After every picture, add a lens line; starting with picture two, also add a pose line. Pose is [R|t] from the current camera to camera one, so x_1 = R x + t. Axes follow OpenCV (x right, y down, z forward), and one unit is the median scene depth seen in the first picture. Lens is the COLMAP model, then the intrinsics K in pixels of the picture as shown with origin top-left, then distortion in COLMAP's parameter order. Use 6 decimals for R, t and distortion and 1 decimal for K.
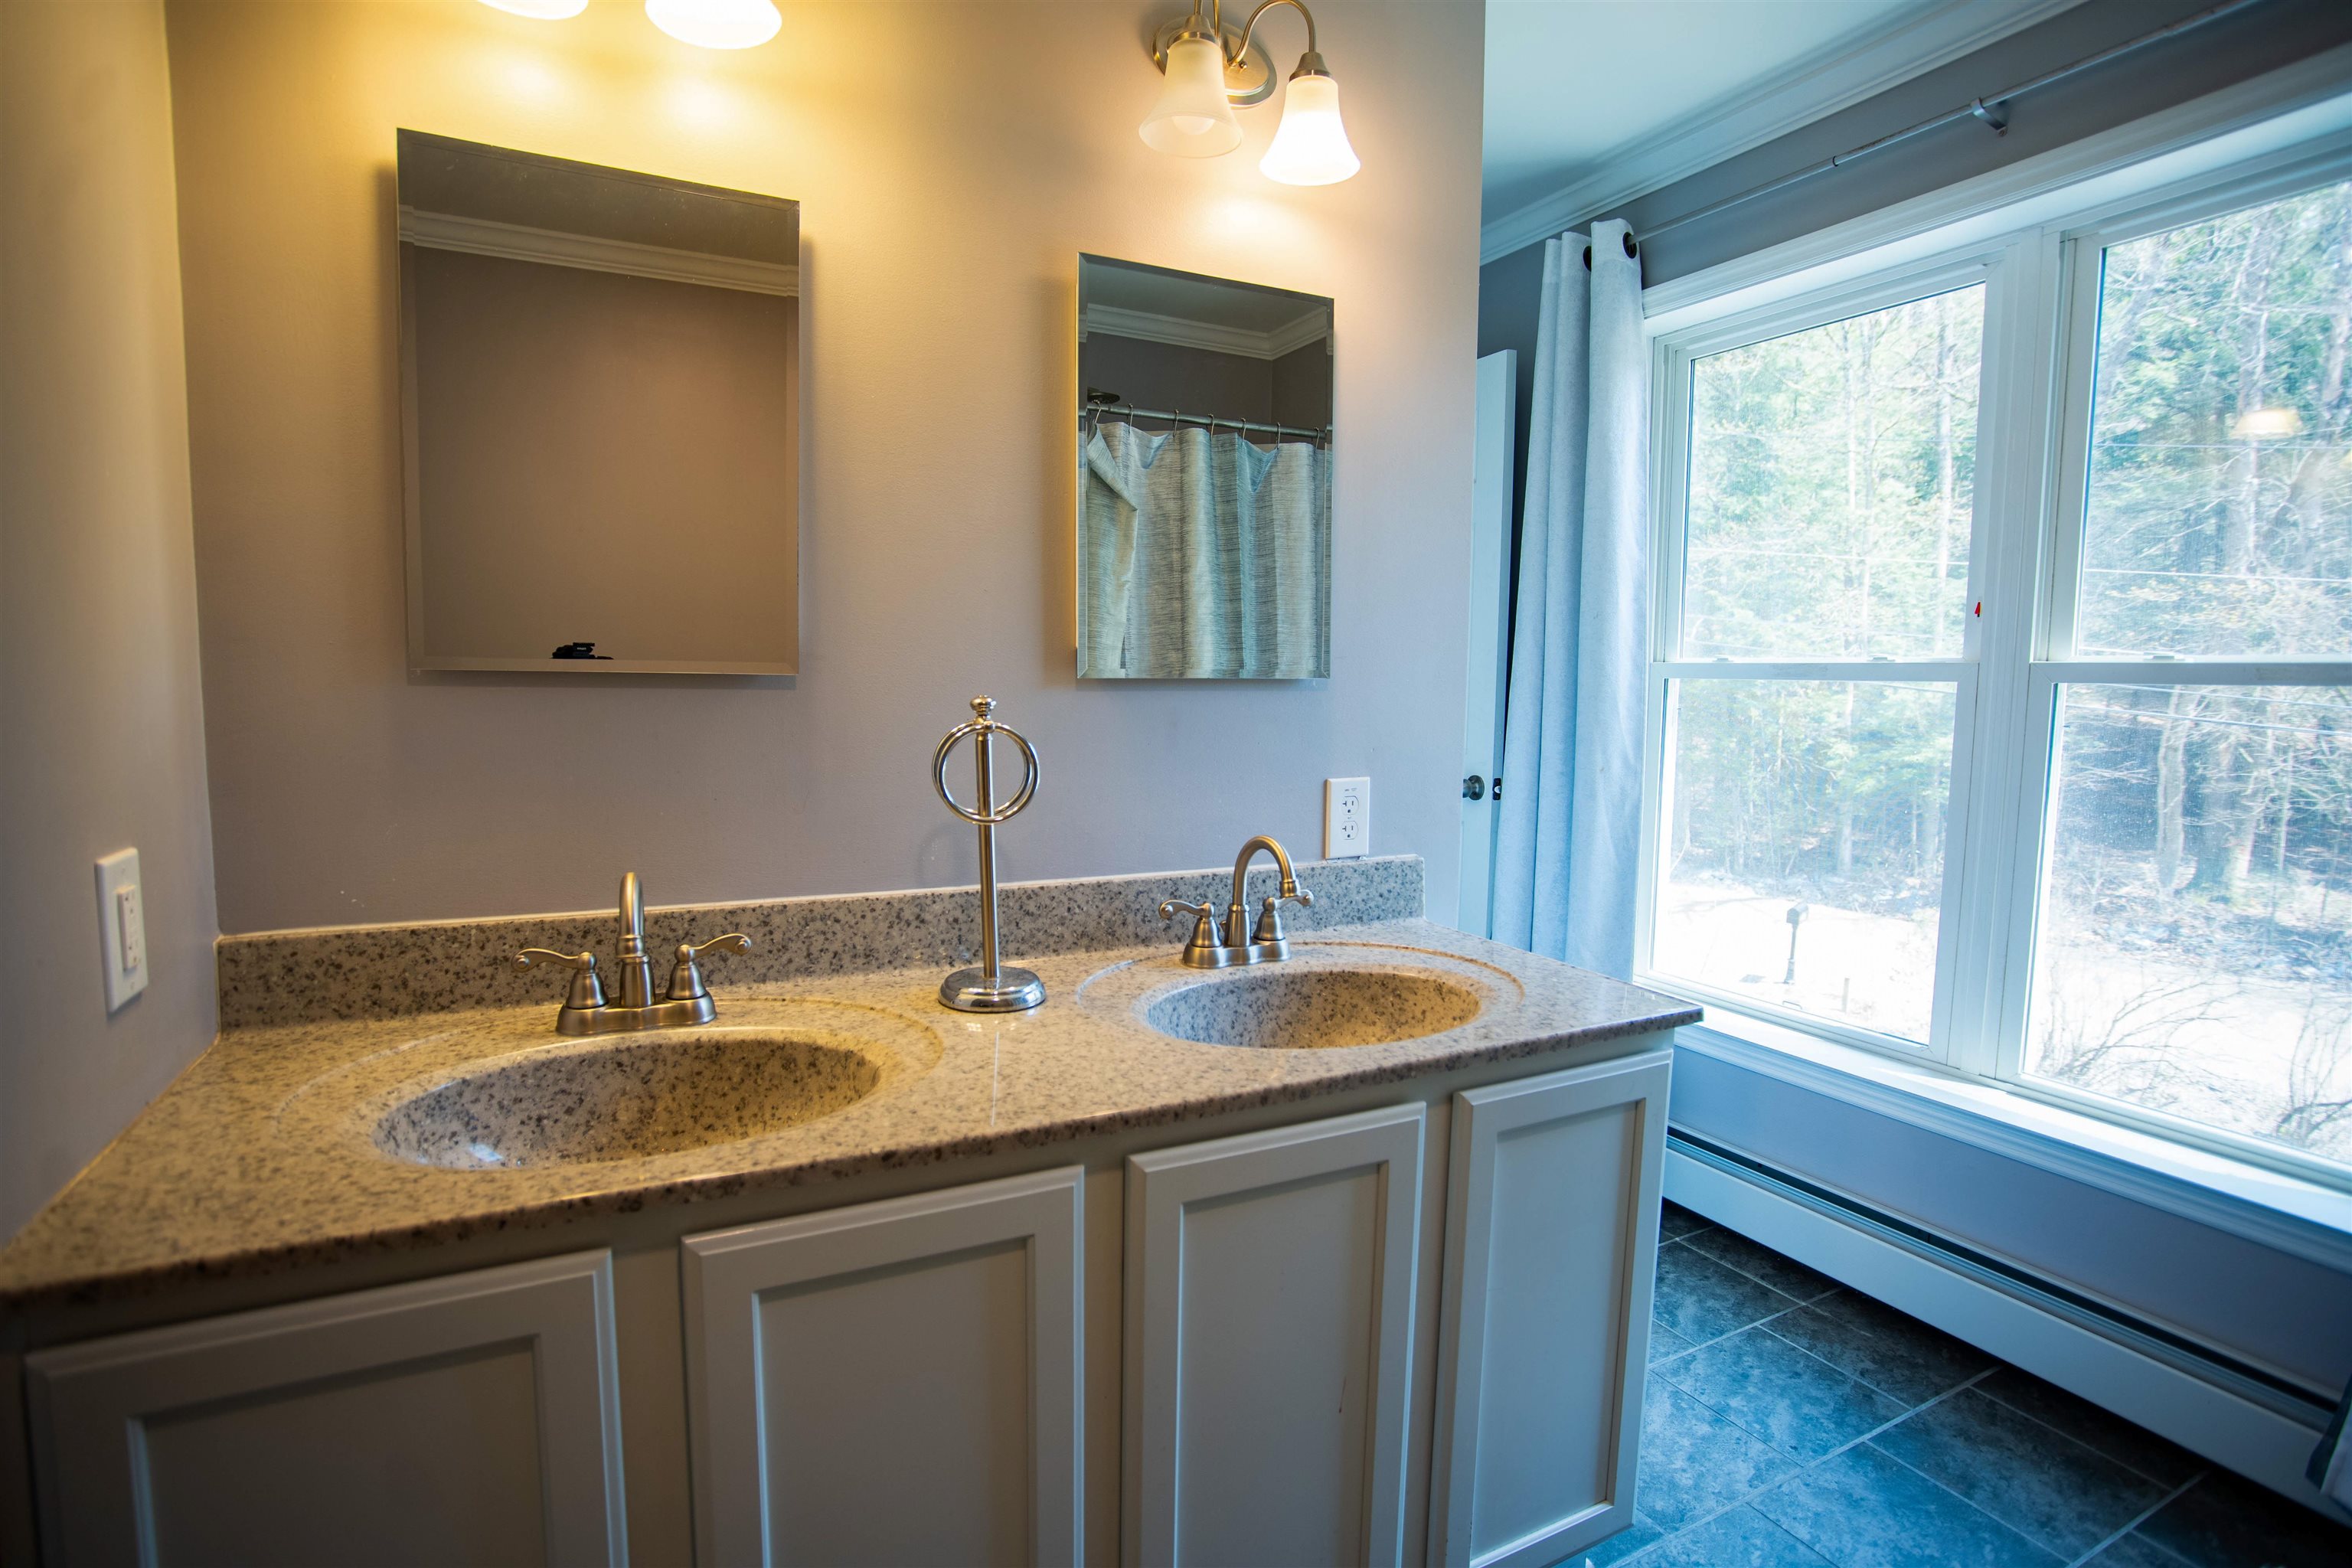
lens RADIAL K [[1136.8, 0, 1186.9], [0, 1136.8, 782.0], [0, 0, 1]] dist [-0.084542, 0.030688]
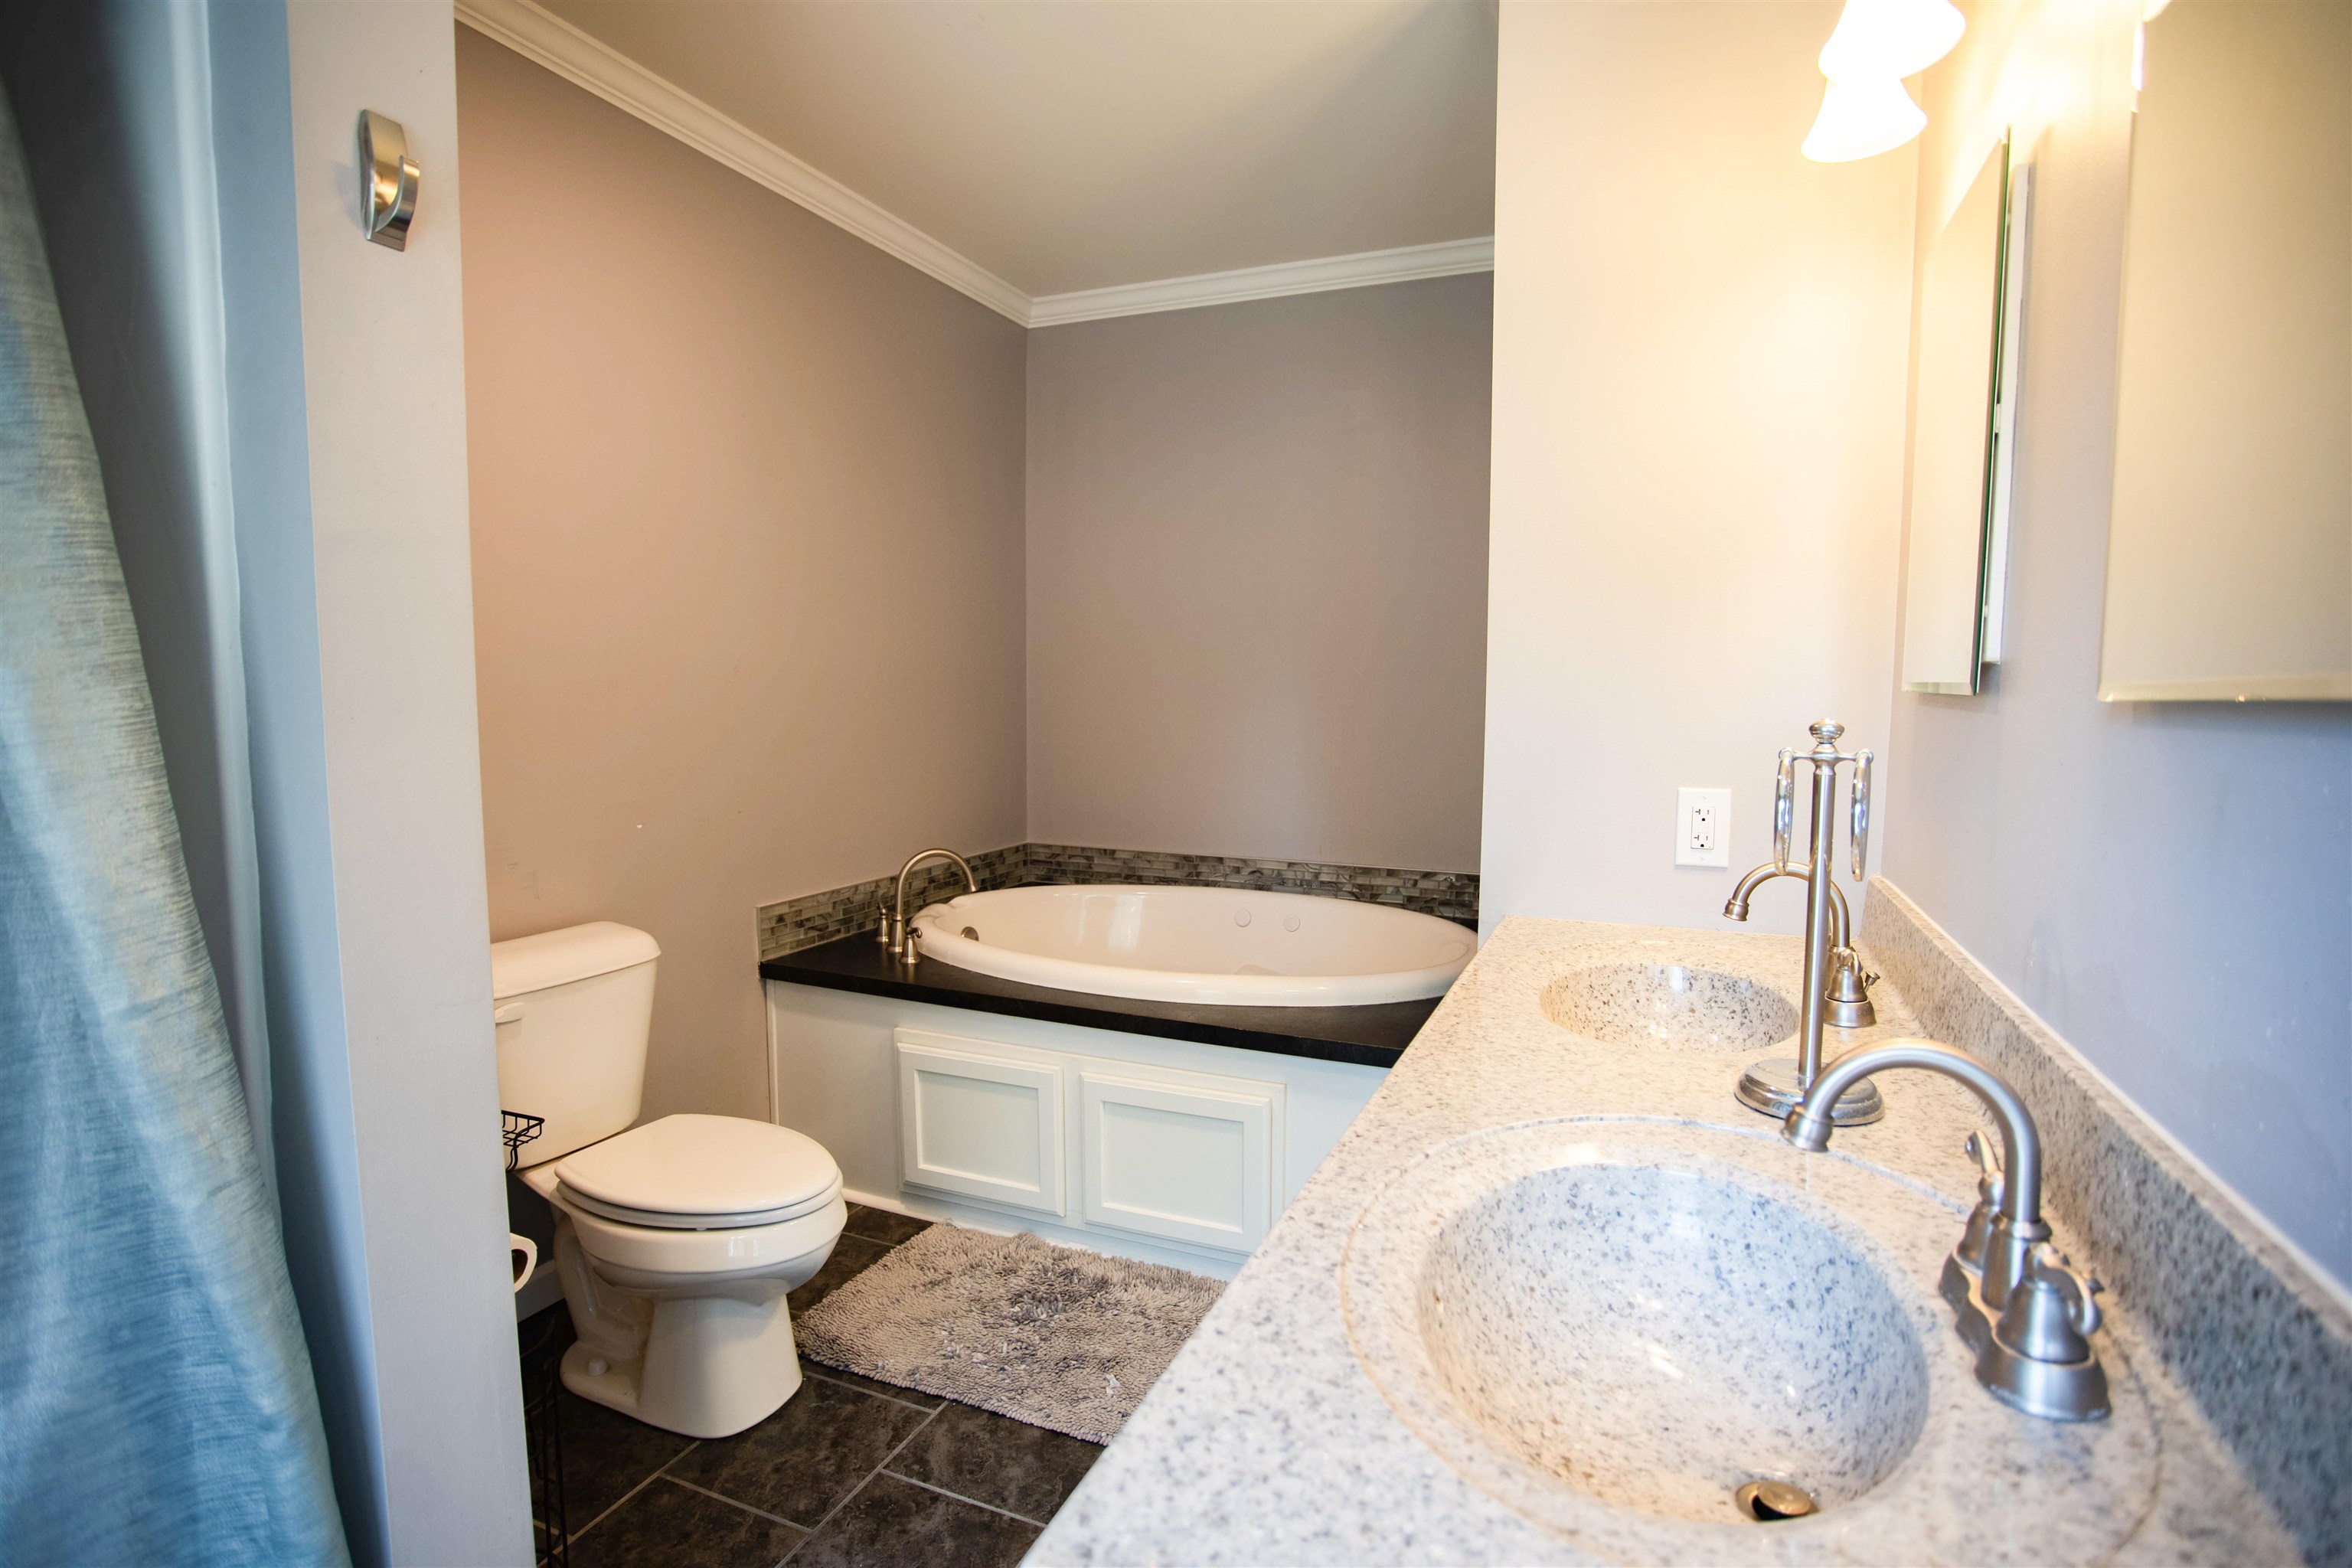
lens RADIAL K [[1136.8, 0, 1186.9], [0, 1136.8, 782.0], [0, 0, 1]] dist [-0.084542, 0.030688]
pose [[-0.764647, 0.038735, -0.643285, 0.573532], [-0.072210, 0.986756, 0.145250, -0.097141], [0.640392, 0.157516, -0.751723, 1.124671]]
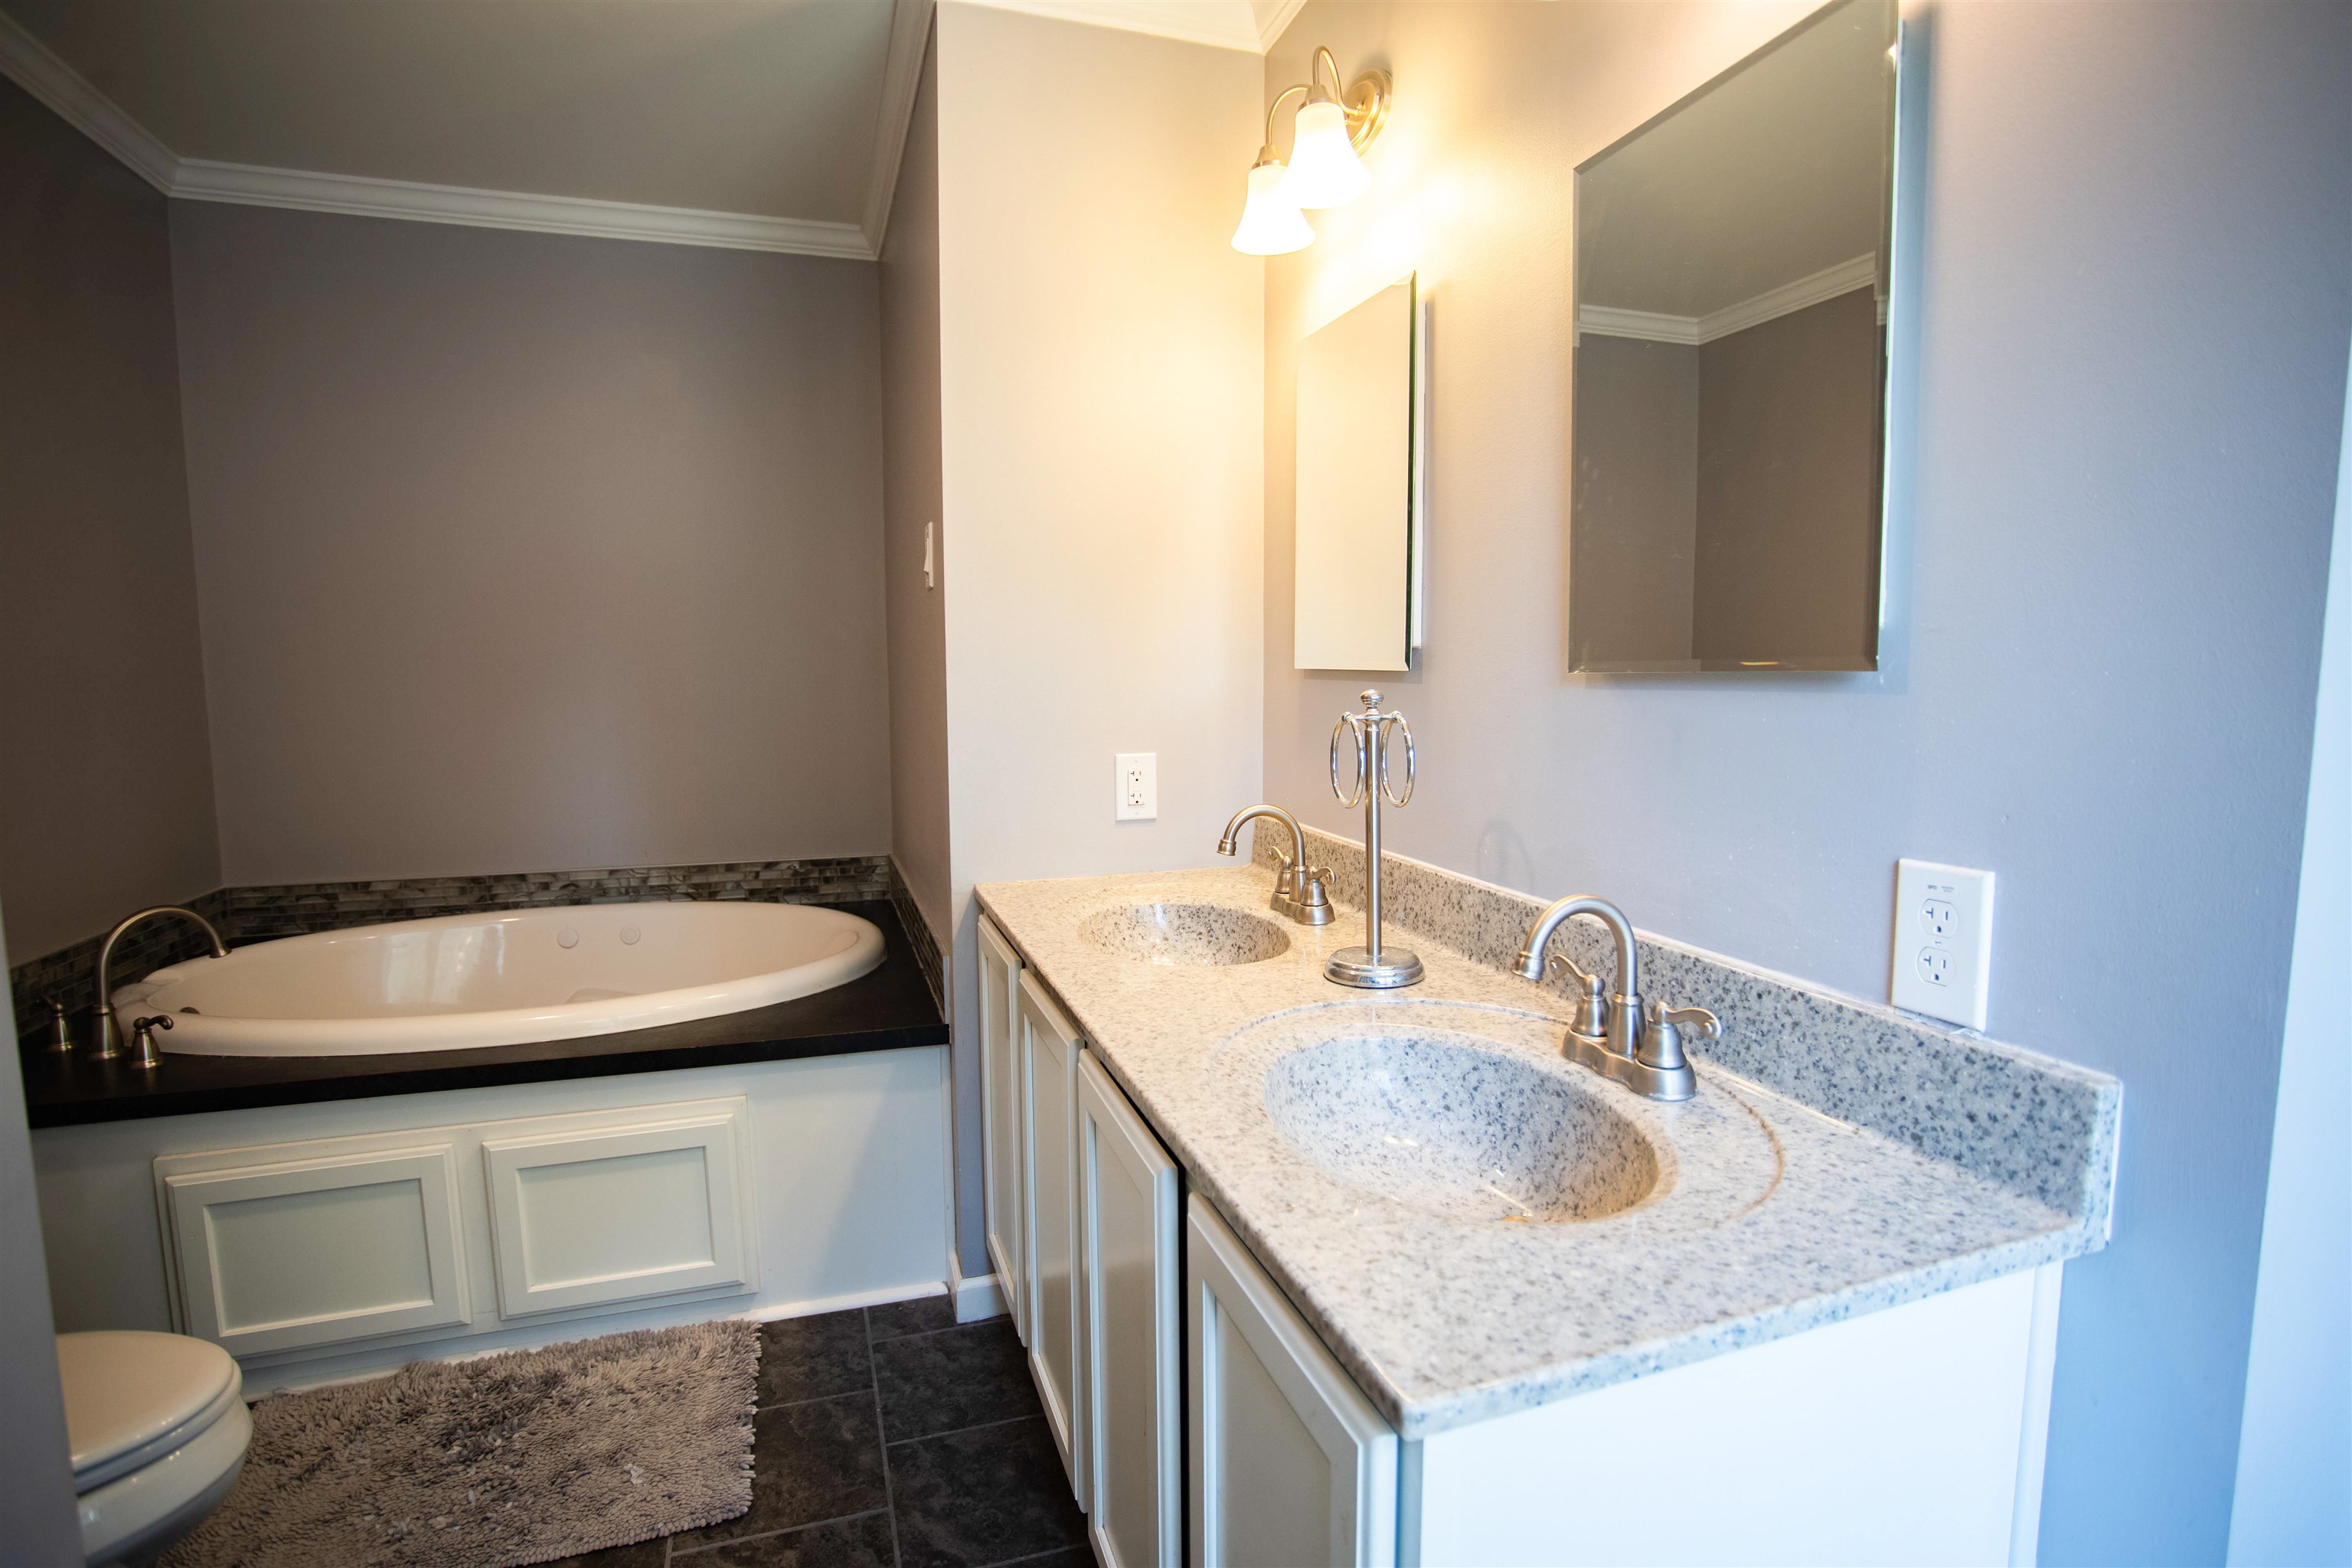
lens RADIAL K [[1136.8, 0, 1186.9], [0, 1136.8, 782.0], [0, 0, 1]] dist [-0.084542, 0.030688]
pose [[-0.139302, 0.087224, -0.986401, 0.787253], [-0.086456, 0.991238, 0.099862, -0.070924], [0.986469, 0.099191, -0.130541, 0.842450]]
